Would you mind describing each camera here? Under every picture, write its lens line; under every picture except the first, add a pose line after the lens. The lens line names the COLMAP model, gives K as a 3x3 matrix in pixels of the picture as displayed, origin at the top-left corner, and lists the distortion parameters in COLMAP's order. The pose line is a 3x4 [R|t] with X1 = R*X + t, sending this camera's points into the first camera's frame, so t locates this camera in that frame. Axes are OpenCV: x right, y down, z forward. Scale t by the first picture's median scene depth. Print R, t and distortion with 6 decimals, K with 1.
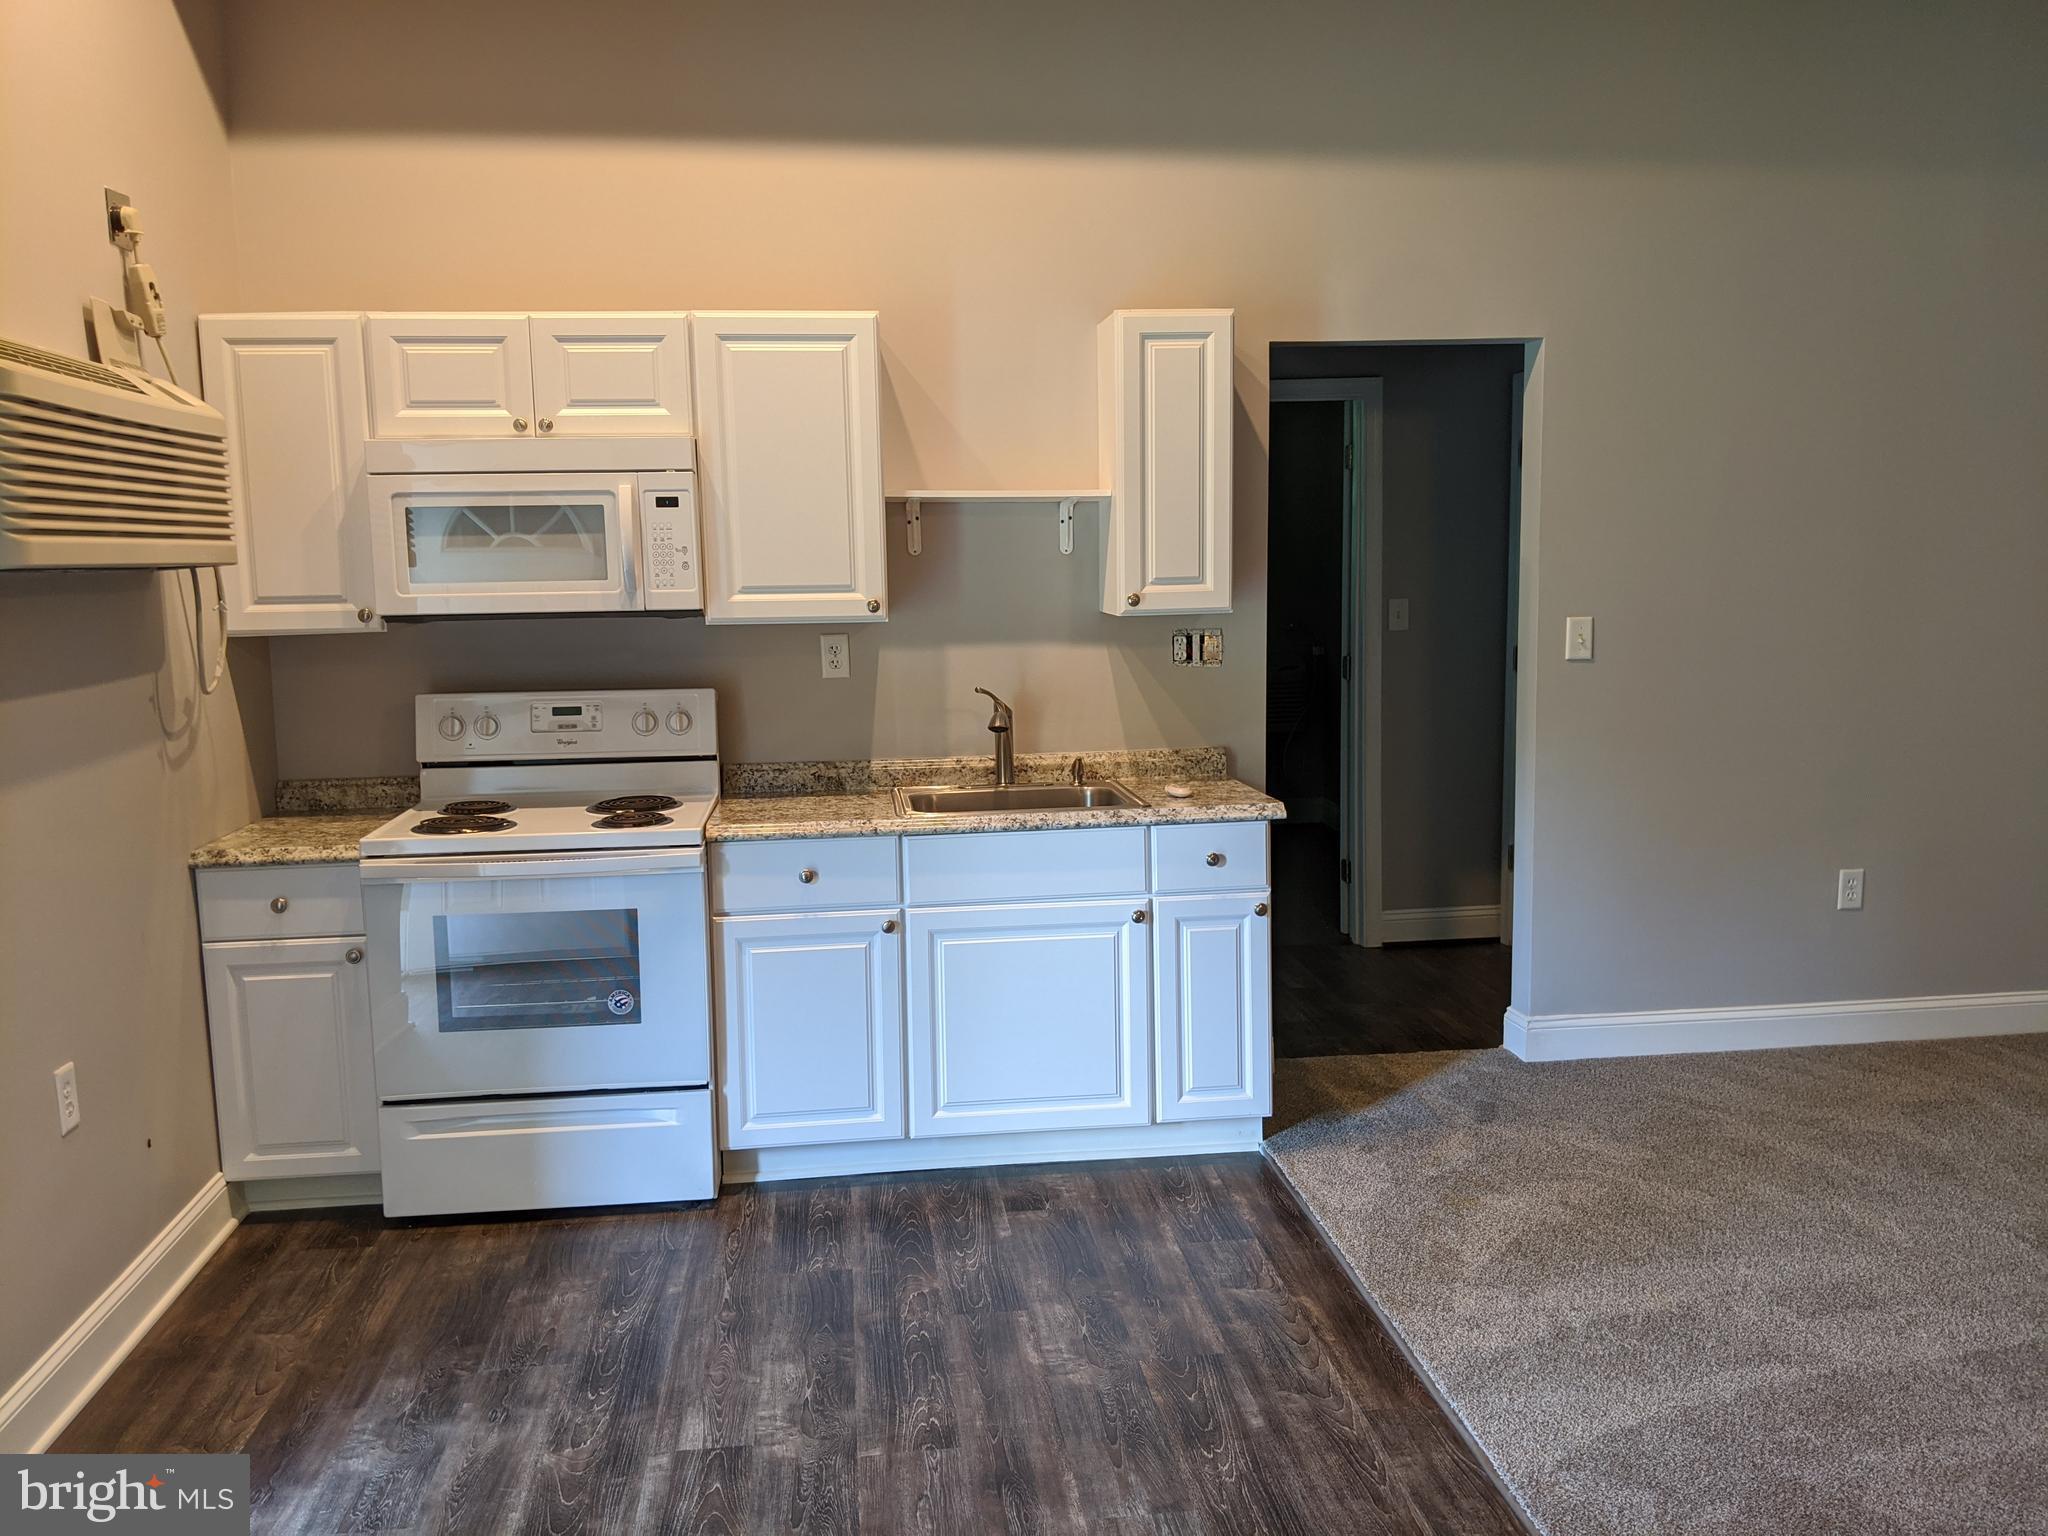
lens RADIAL K [[1650.8, 0, 1013.3], [0, 1650.8, 769.3], [0, 0, 1]] dist [0.015879, -0.011895]
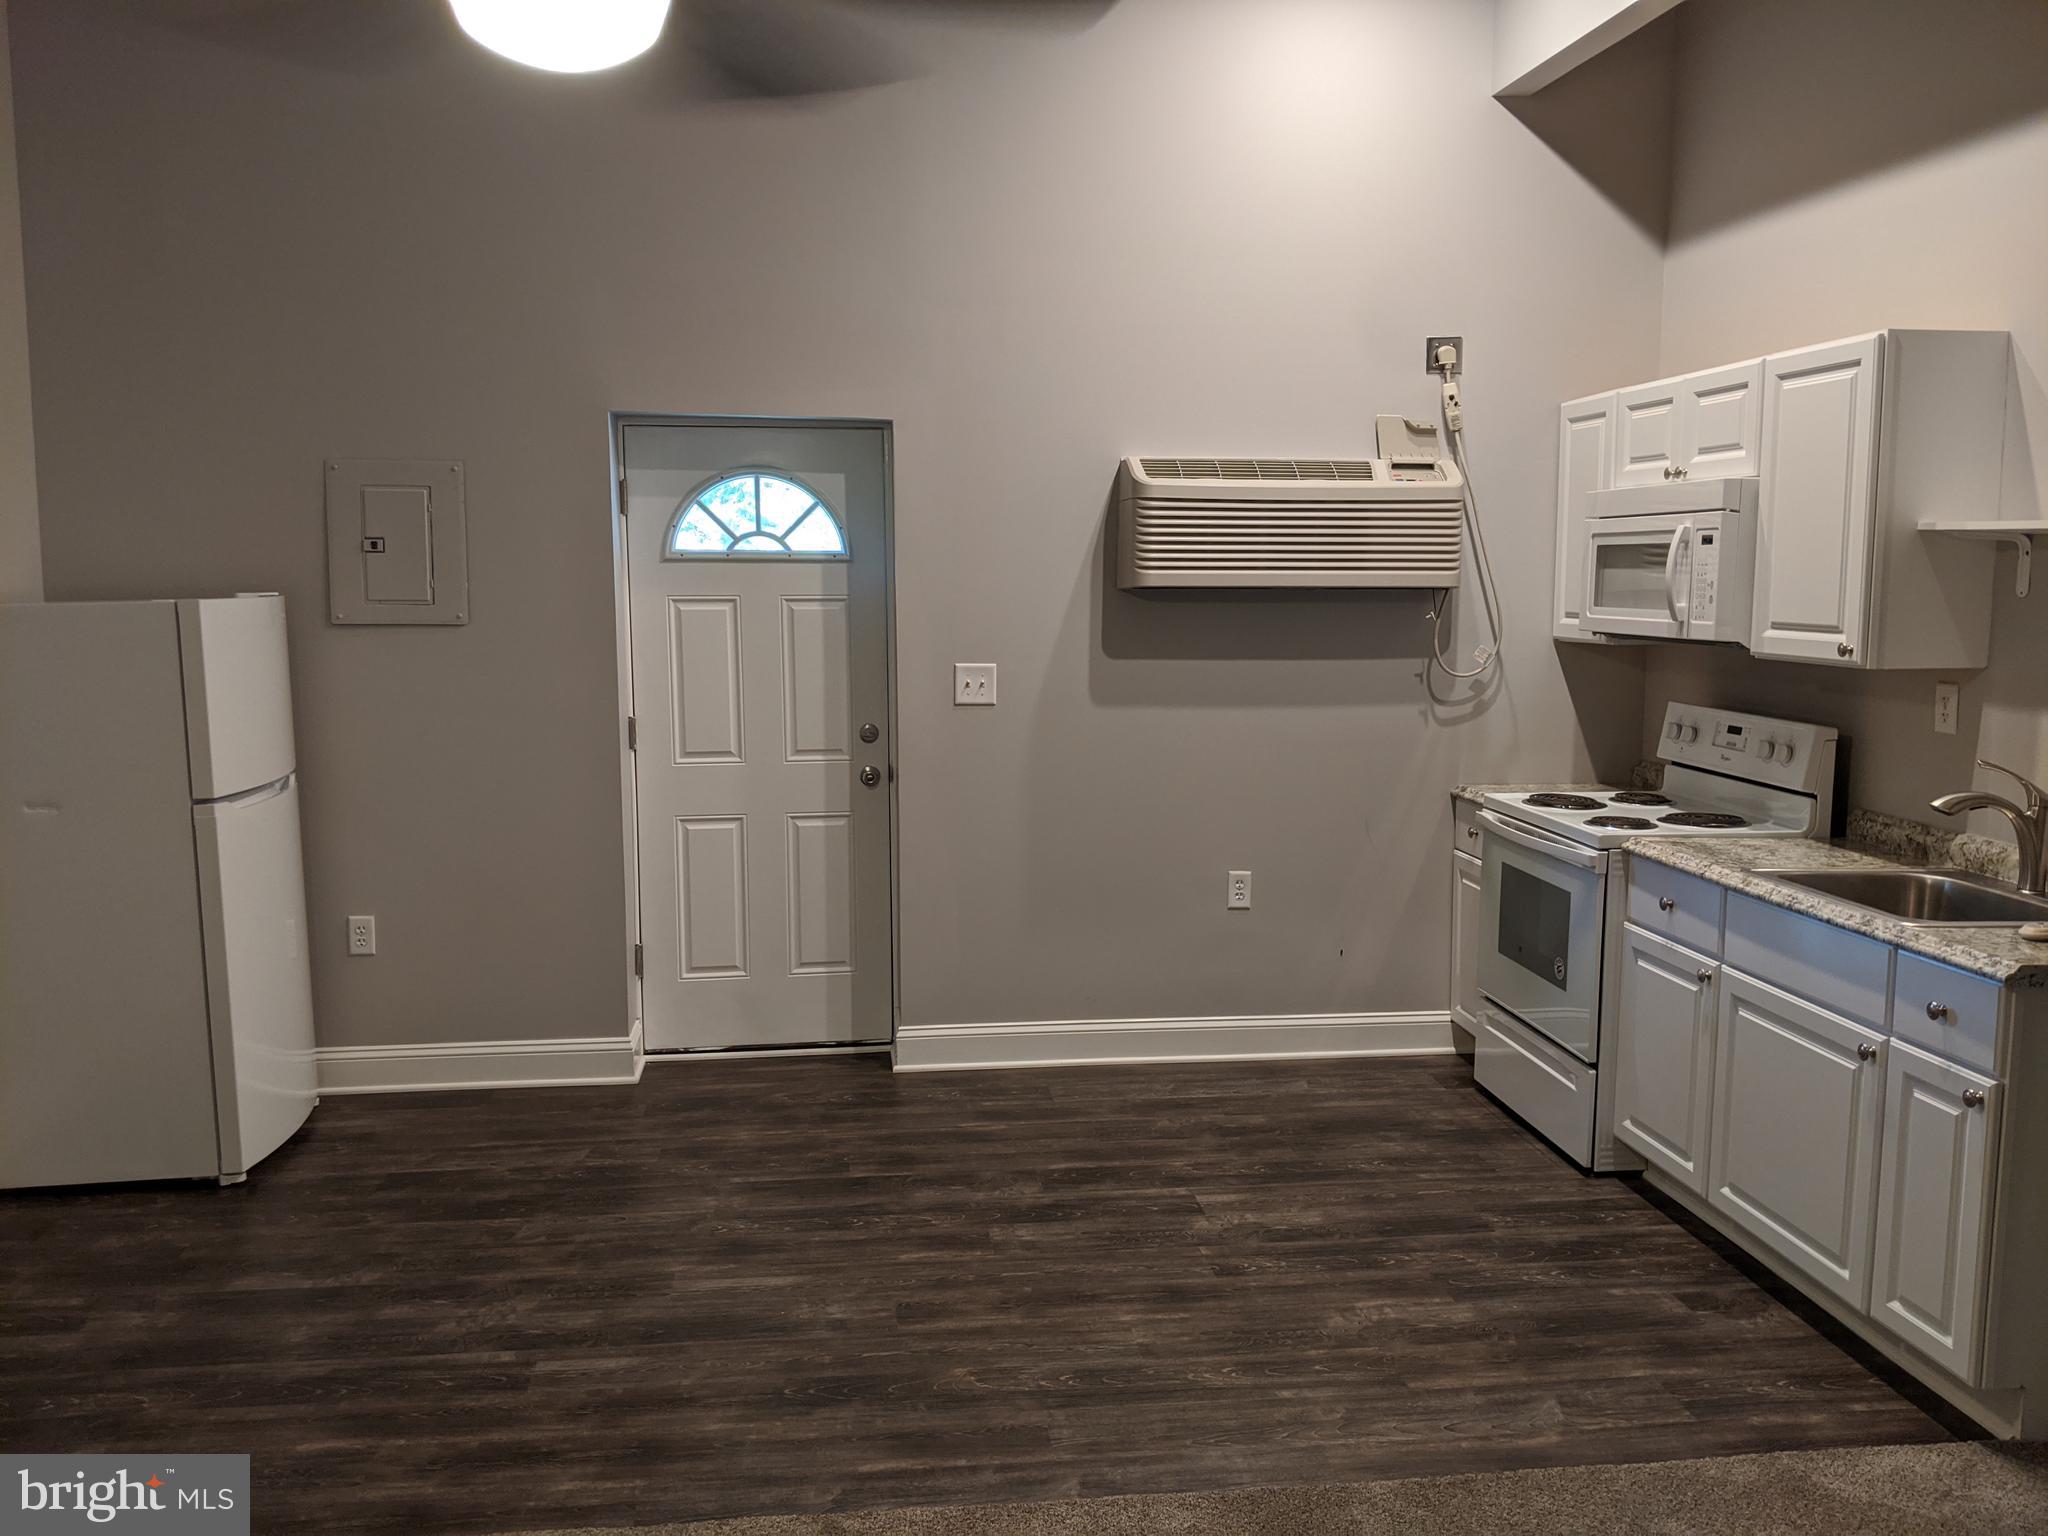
lens RADIAL K [[1650.8, 0, 1006.9], [0, 1650.8, 766.4], [0, 0, 1]] dist [0.015879, -0.011895]
pose [[-0.005943, 0.135354, -0.990780, 0.945349], [-0.139078, 0.981056, 0.134859, -0.107257], [0.990264, 0.138597, 0.012995, 0.602161]]
